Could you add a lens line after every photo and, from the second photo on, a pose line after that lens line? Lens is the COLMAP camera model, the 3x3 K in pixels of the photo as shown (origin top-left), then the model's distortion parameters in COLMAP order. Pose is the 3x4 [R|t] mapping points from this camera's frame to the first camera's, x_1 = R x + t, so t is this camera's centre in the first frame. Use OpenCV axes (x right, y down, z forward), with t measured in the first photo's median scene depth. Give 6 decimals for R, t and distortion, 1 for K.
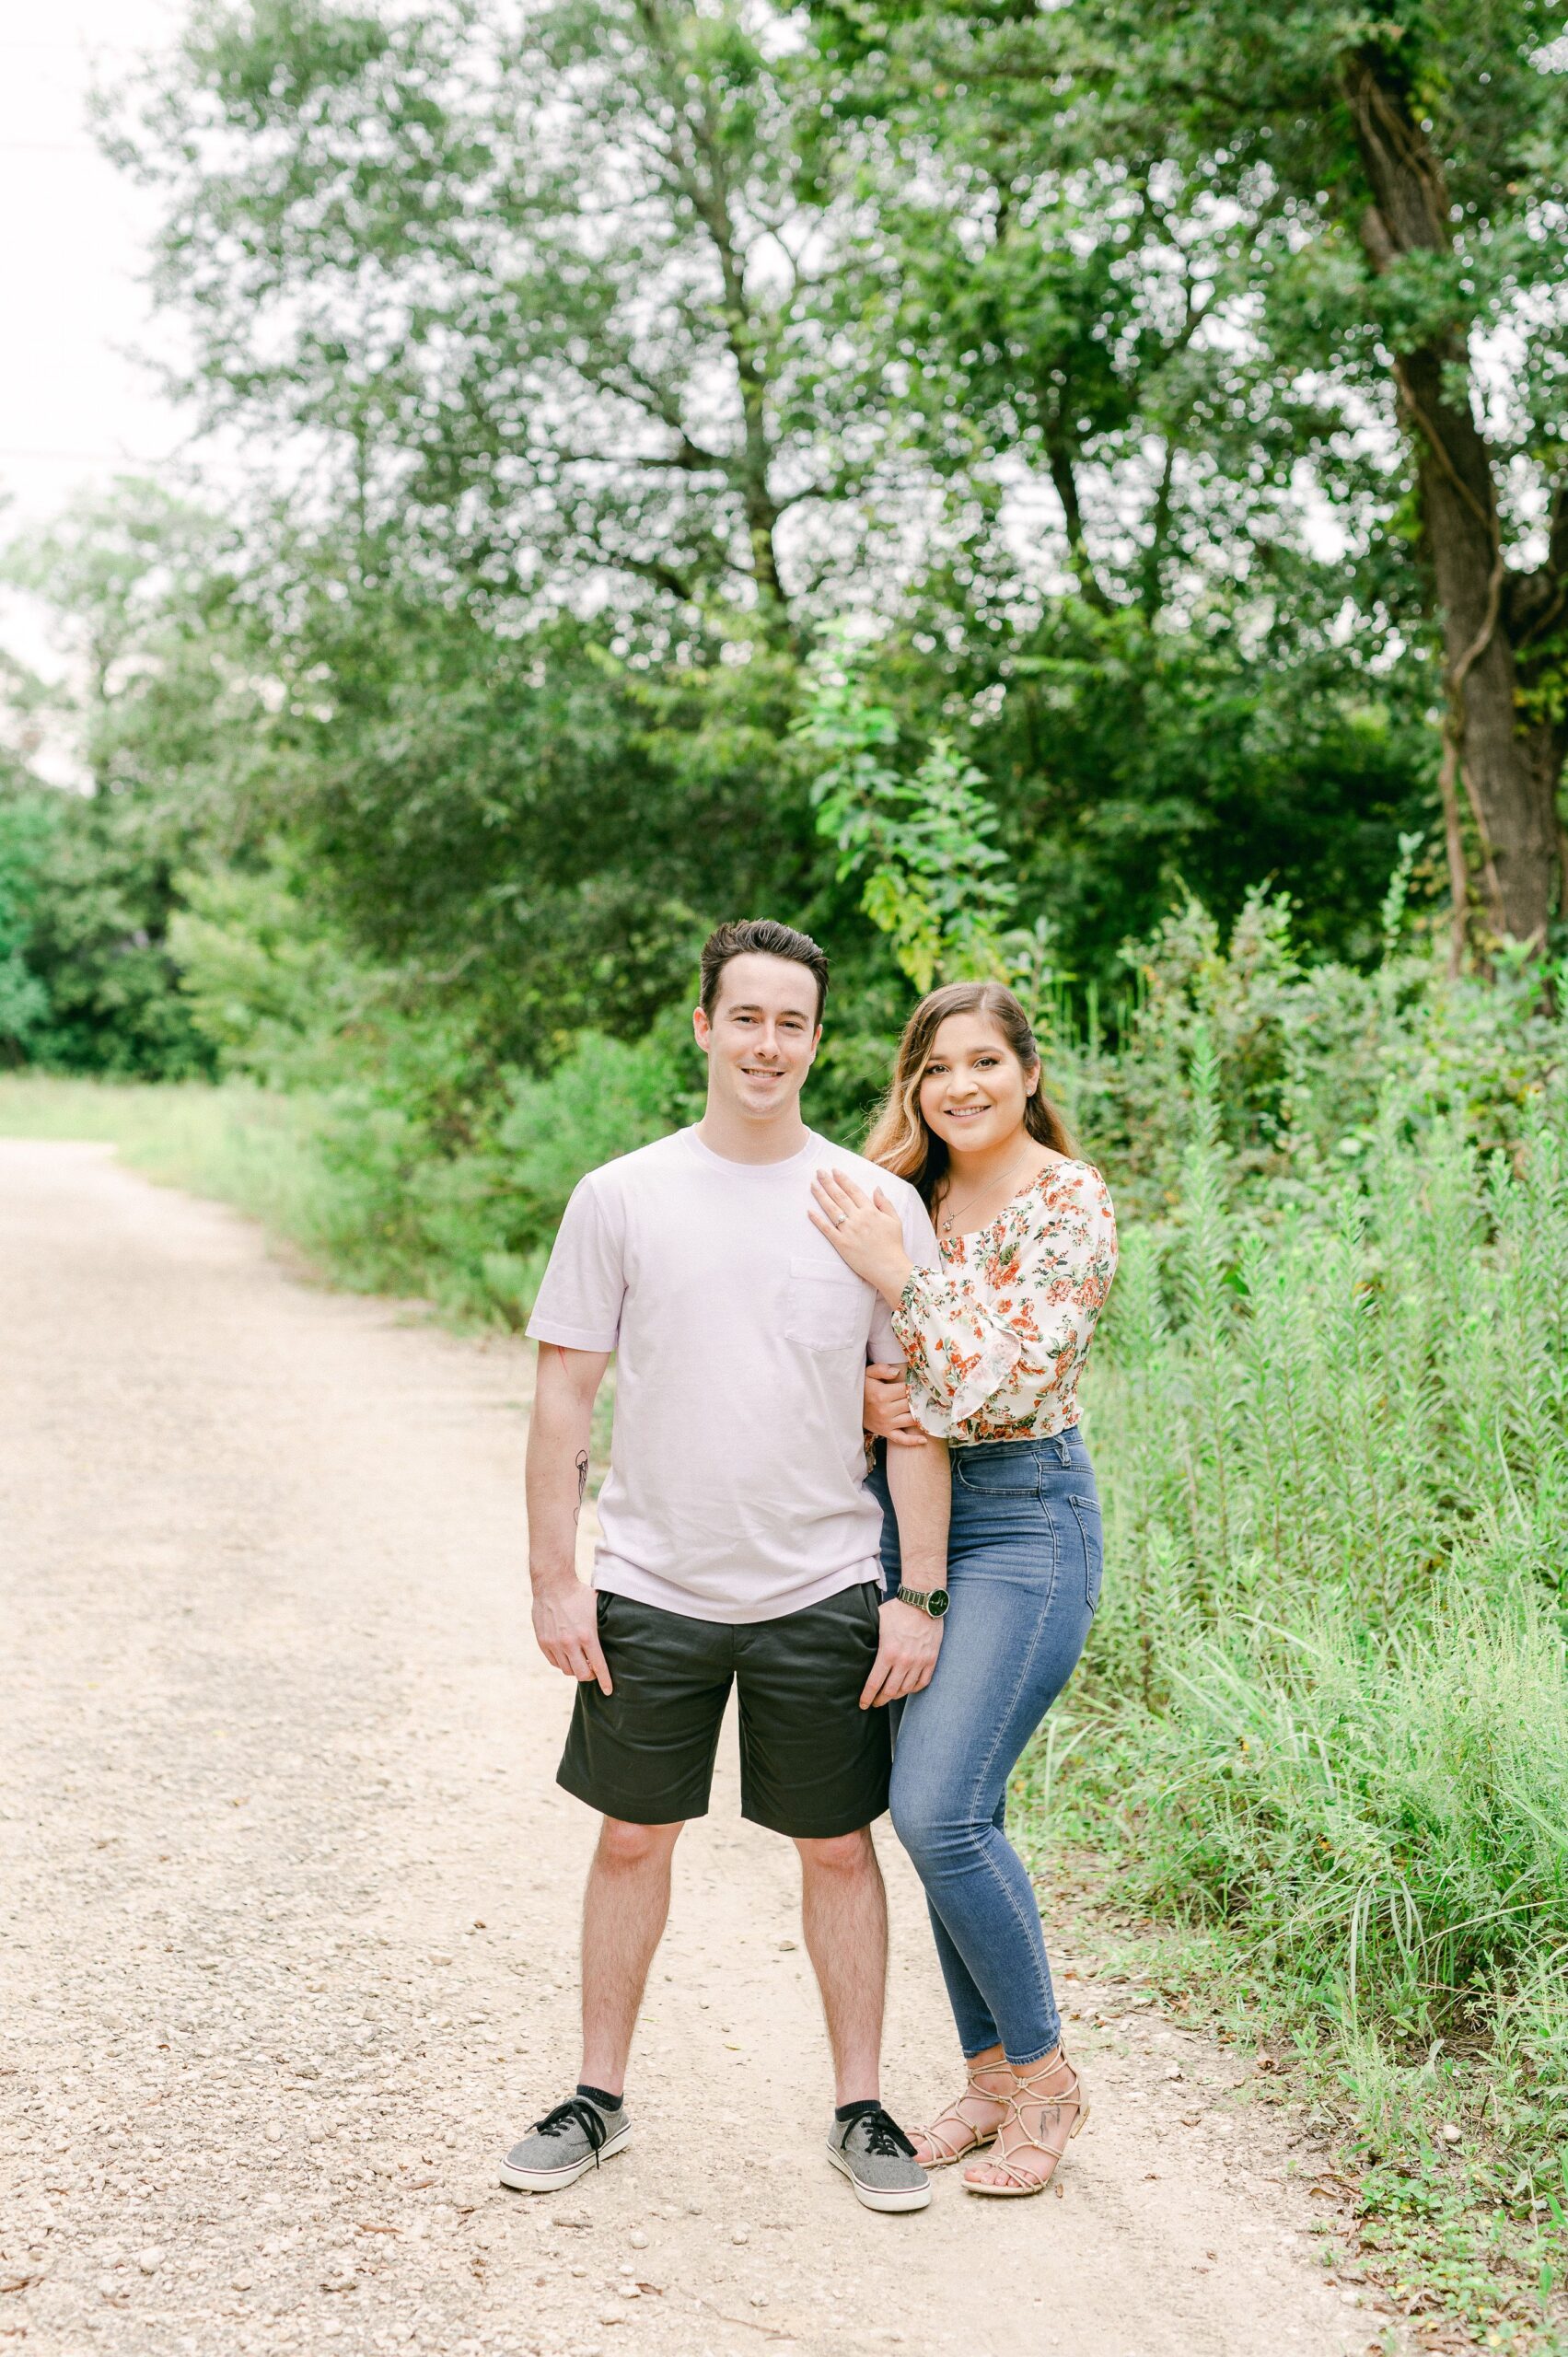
lens RADIAL K [[3487.0, 0, 778.3], [0, 3487.0, 1148.5], [0, 0, 1]] dist [-0.002721, 0.016204]
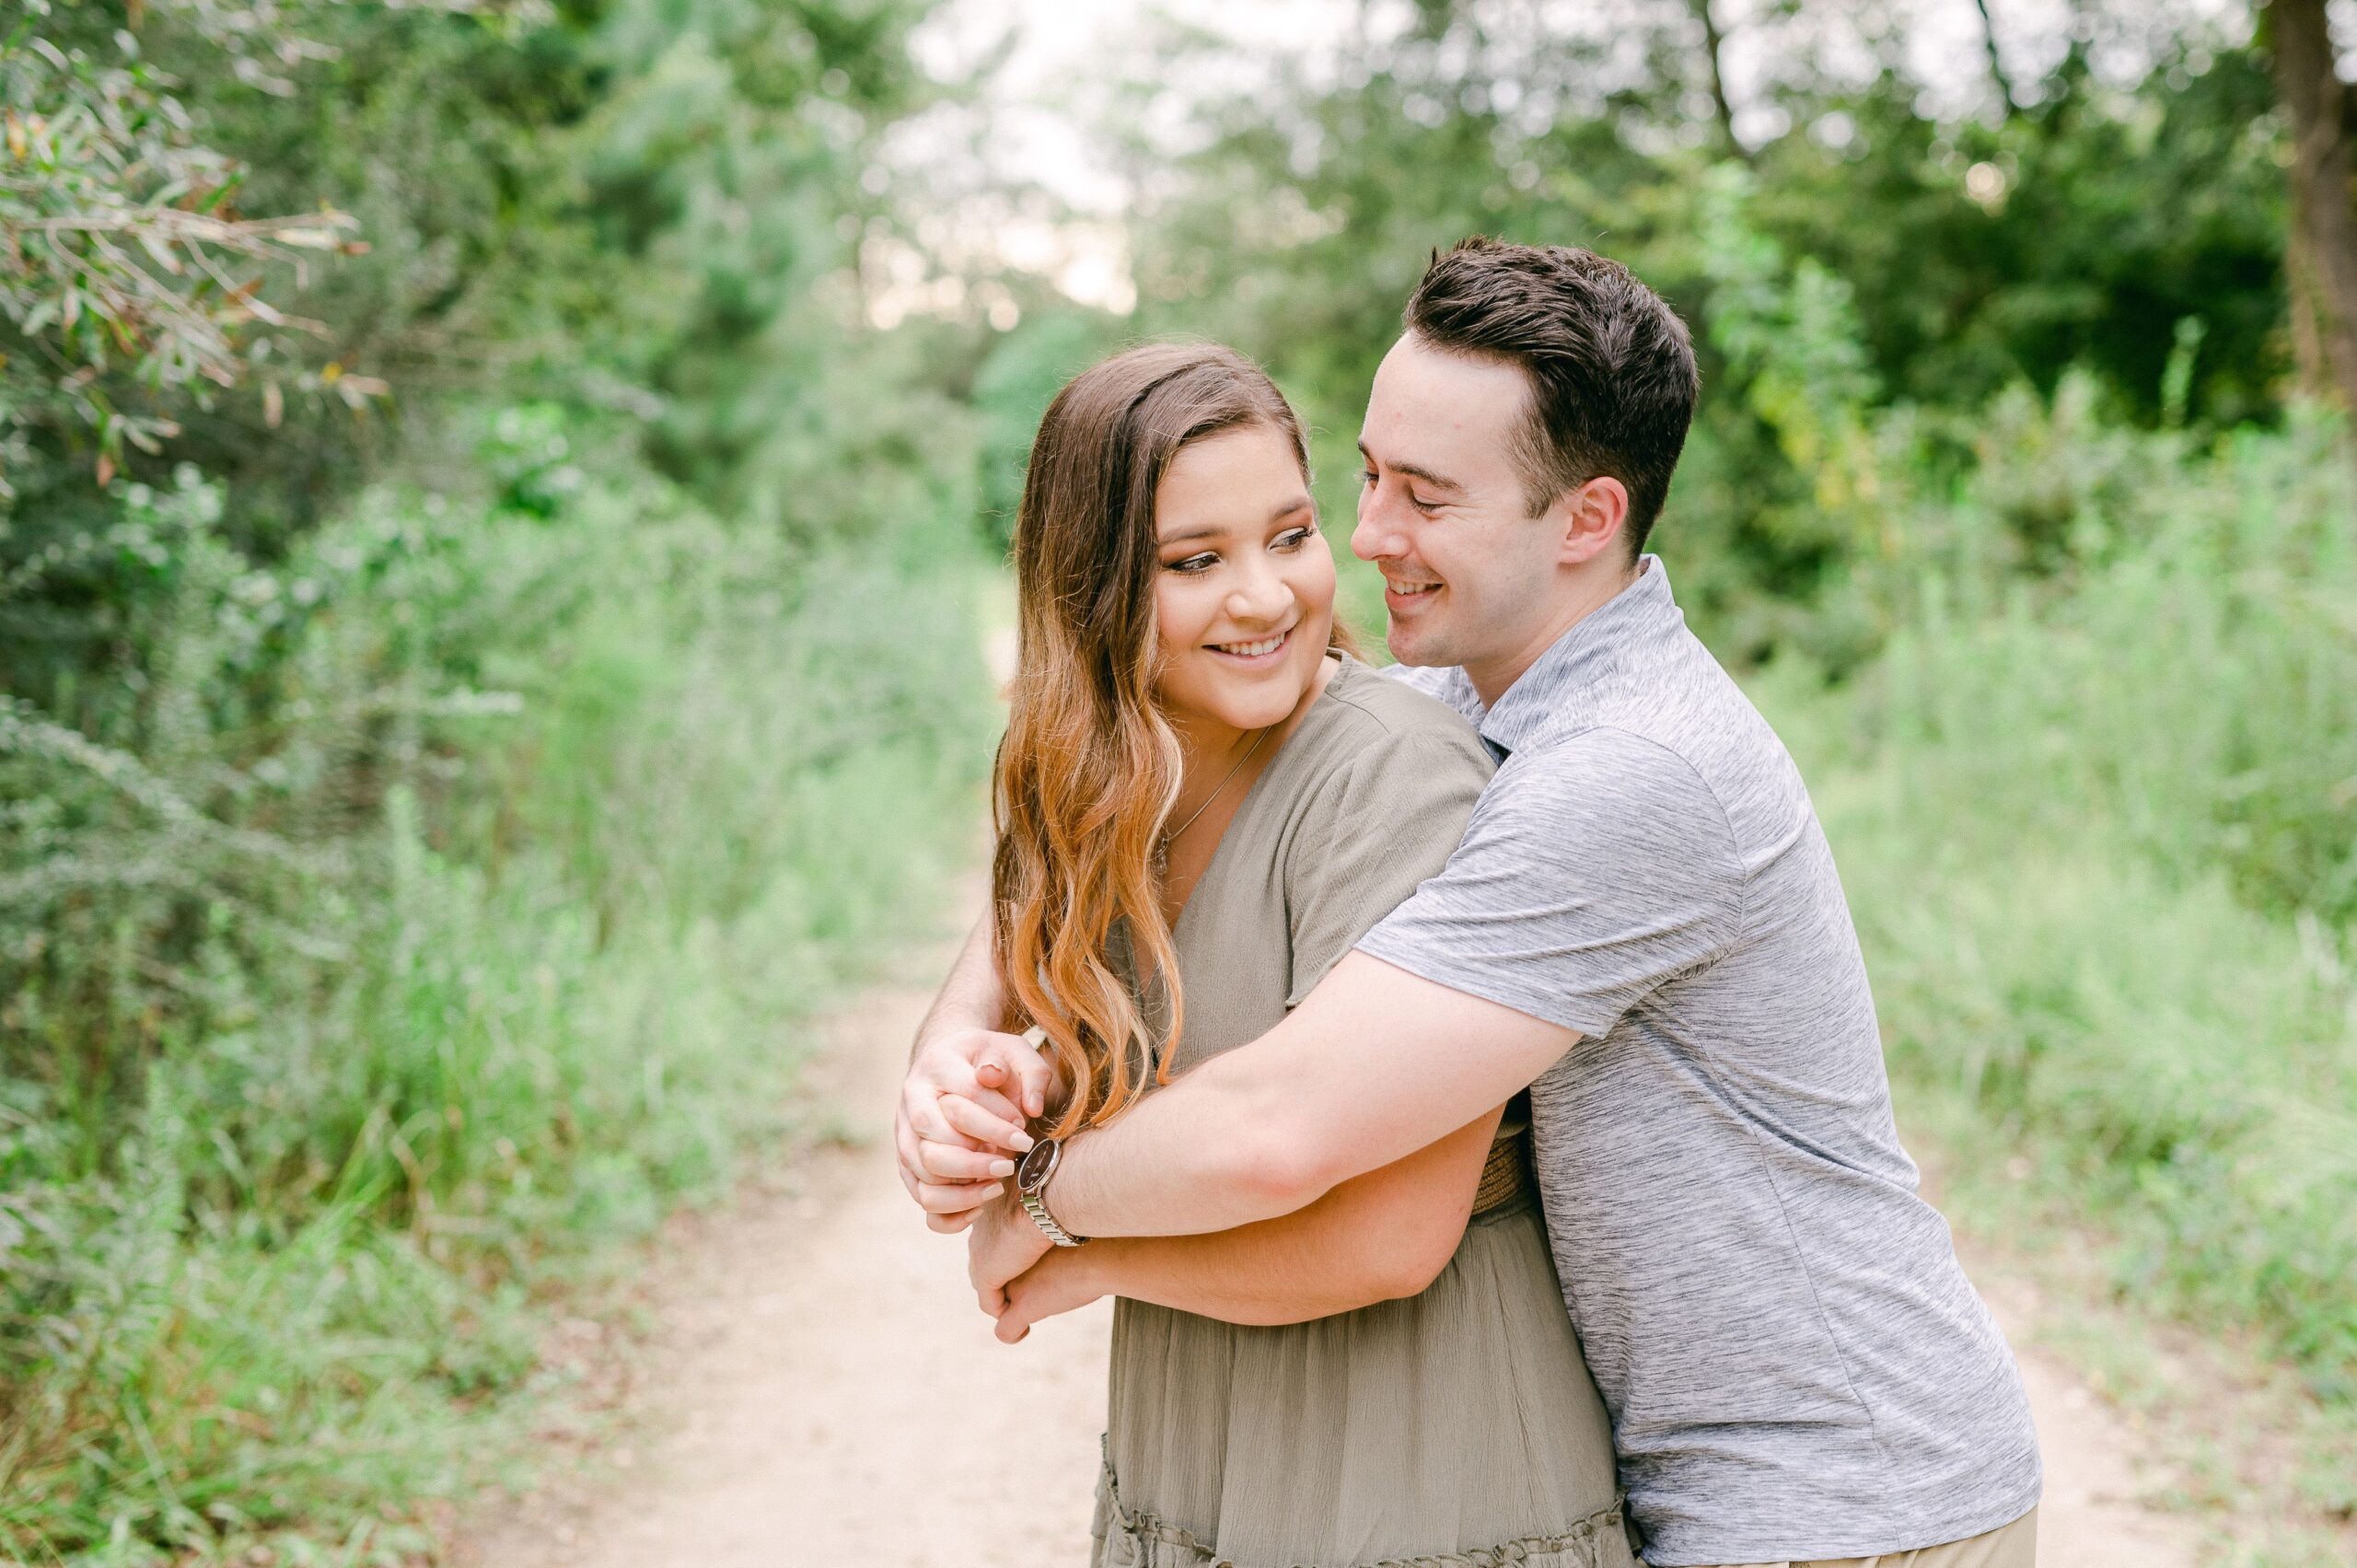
lens RADIAL K [[3518.4, 0, 1178.5], [0, 3518.4, 784.0], [0, 0, 1]] dist [-0.049744, -0.054478]
pose [[0.982931, -0.028562, -0.181742, 0.029508], [0.036093, 0.998616, 0.038263, 0.007633], [0.180397, -0.044169, 0.982602, -0.178688]]
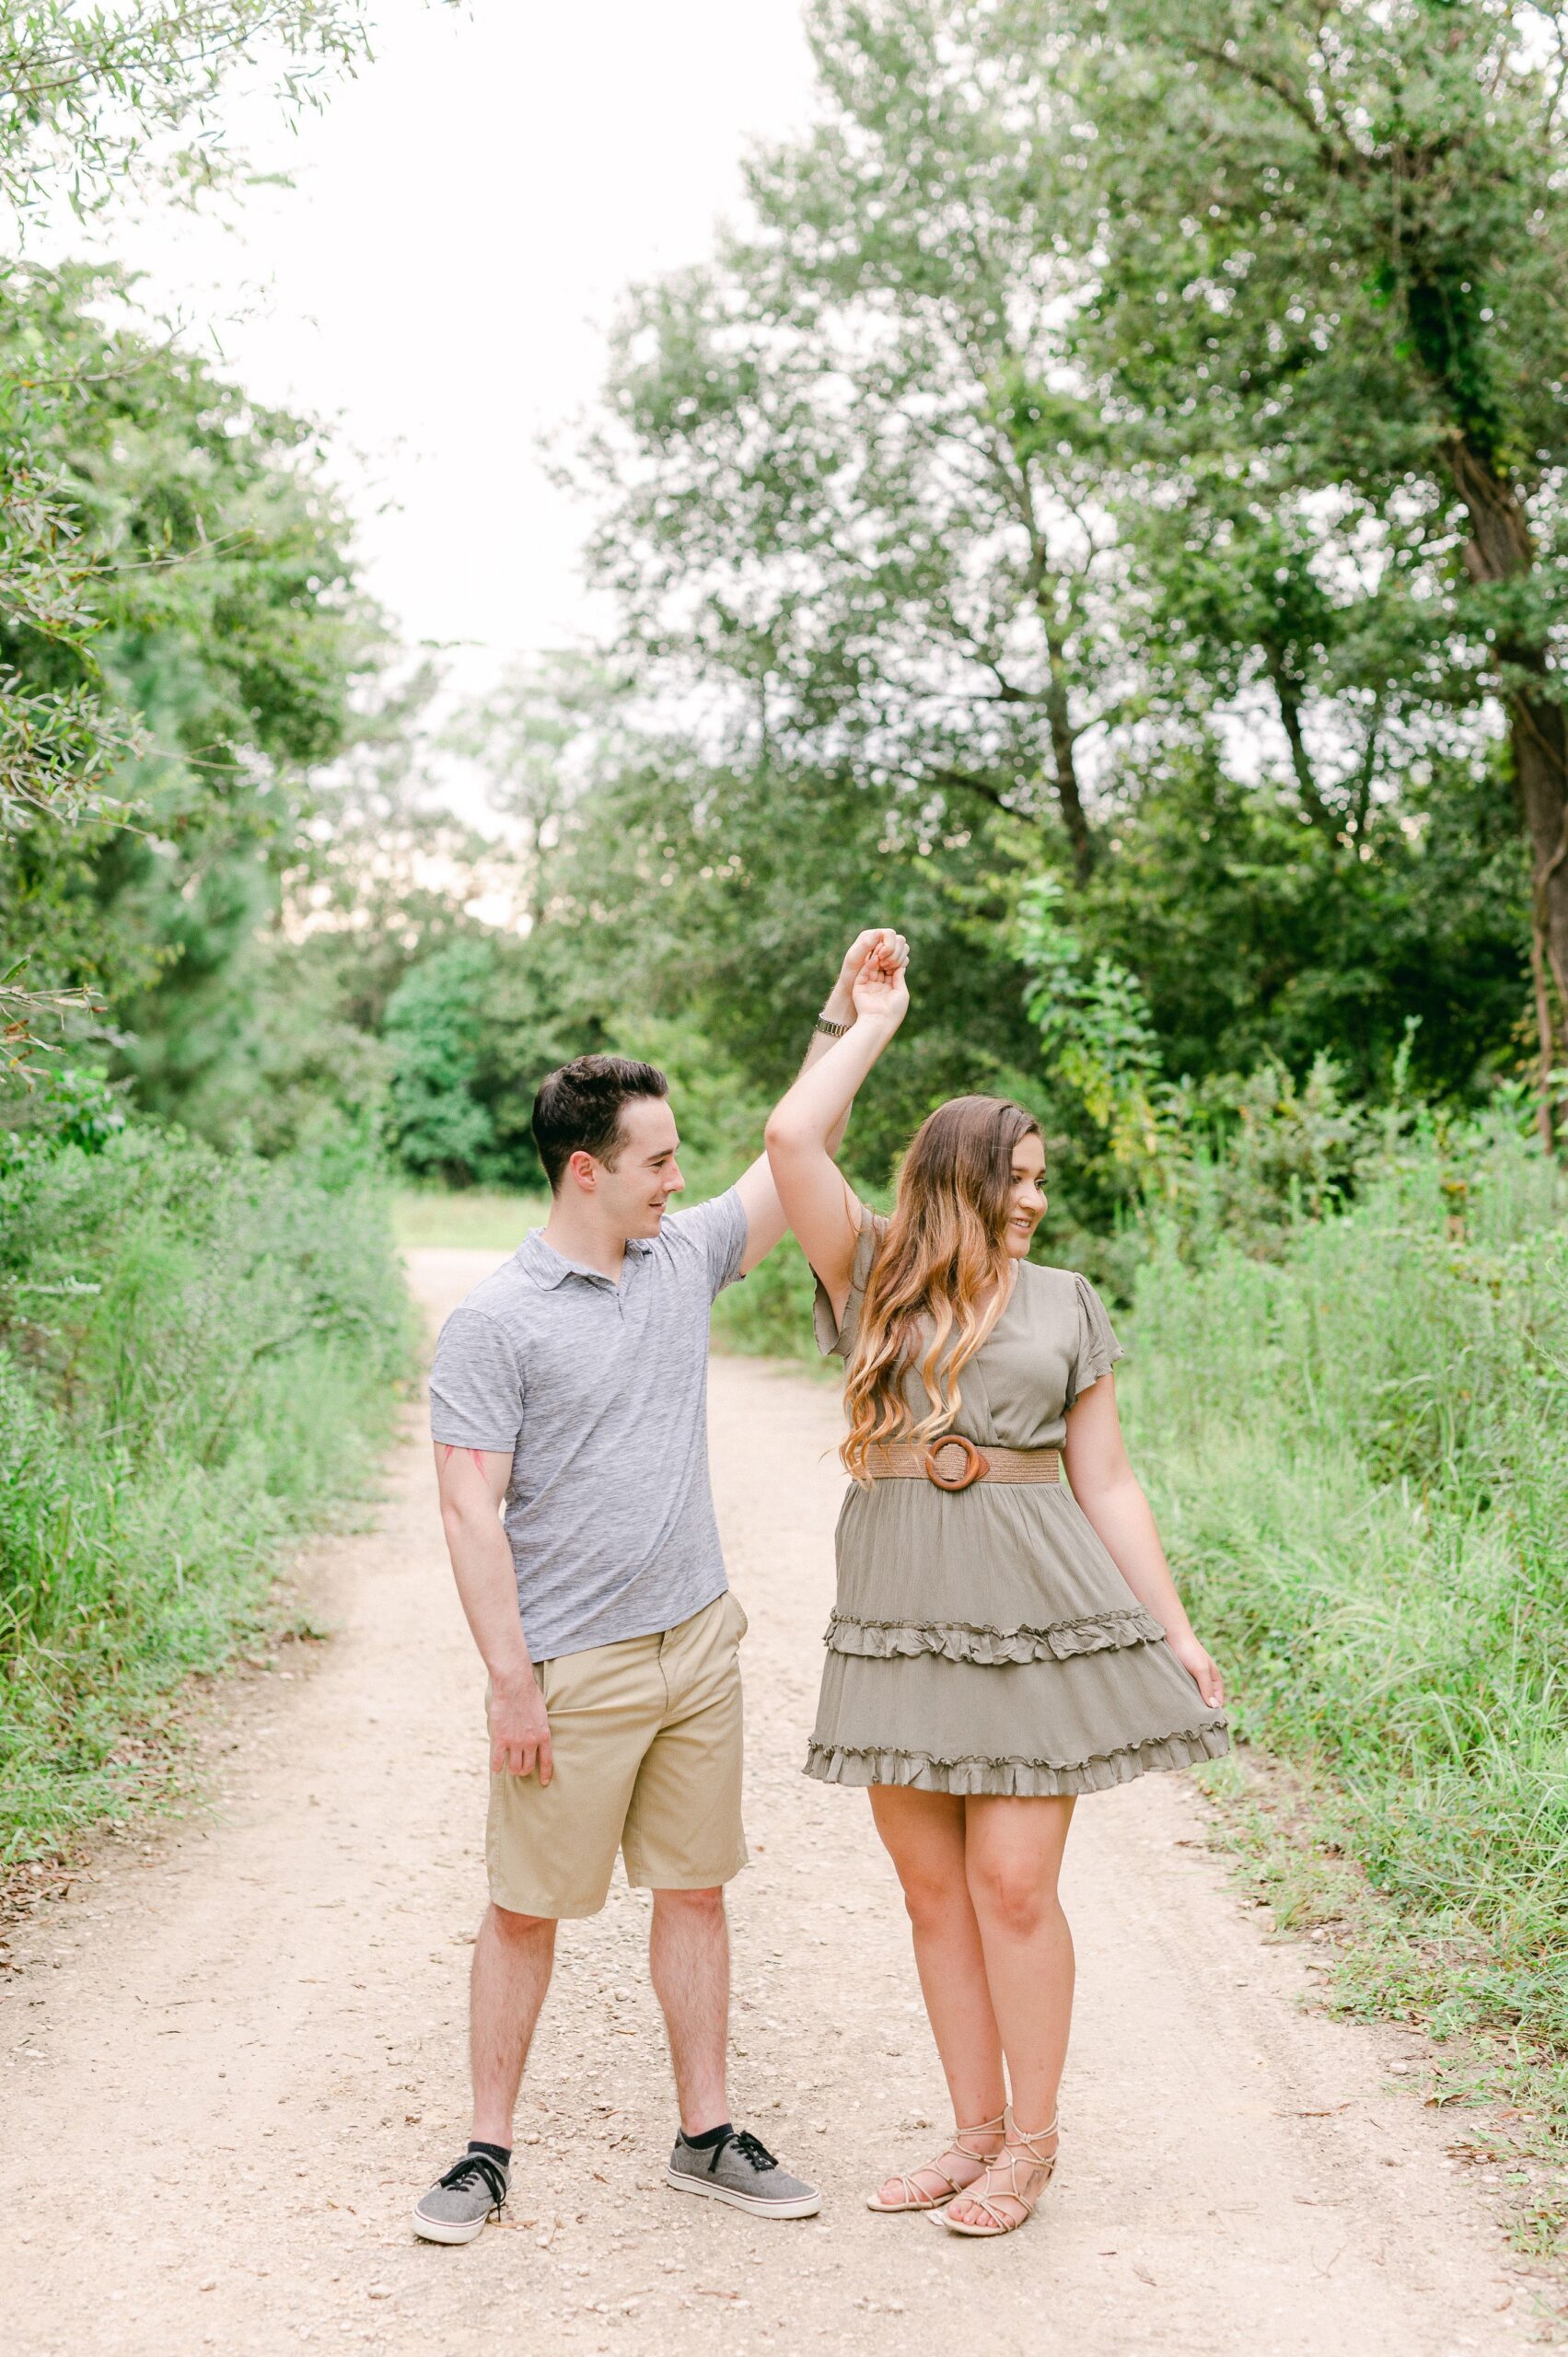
lens RADIAL K [[3487.0, 0, 778.3], [0, 3487.0, 1148.5], [0, 0, 1]] dist [-0.002721, 0.016204]
pose [[0.992570, -0.014519, -0.120804, 0.053477], [0.010567, 0.999390, -0.033289, 0.008378], [0.121213, 0.031765, 0.992118, -0.318335]]
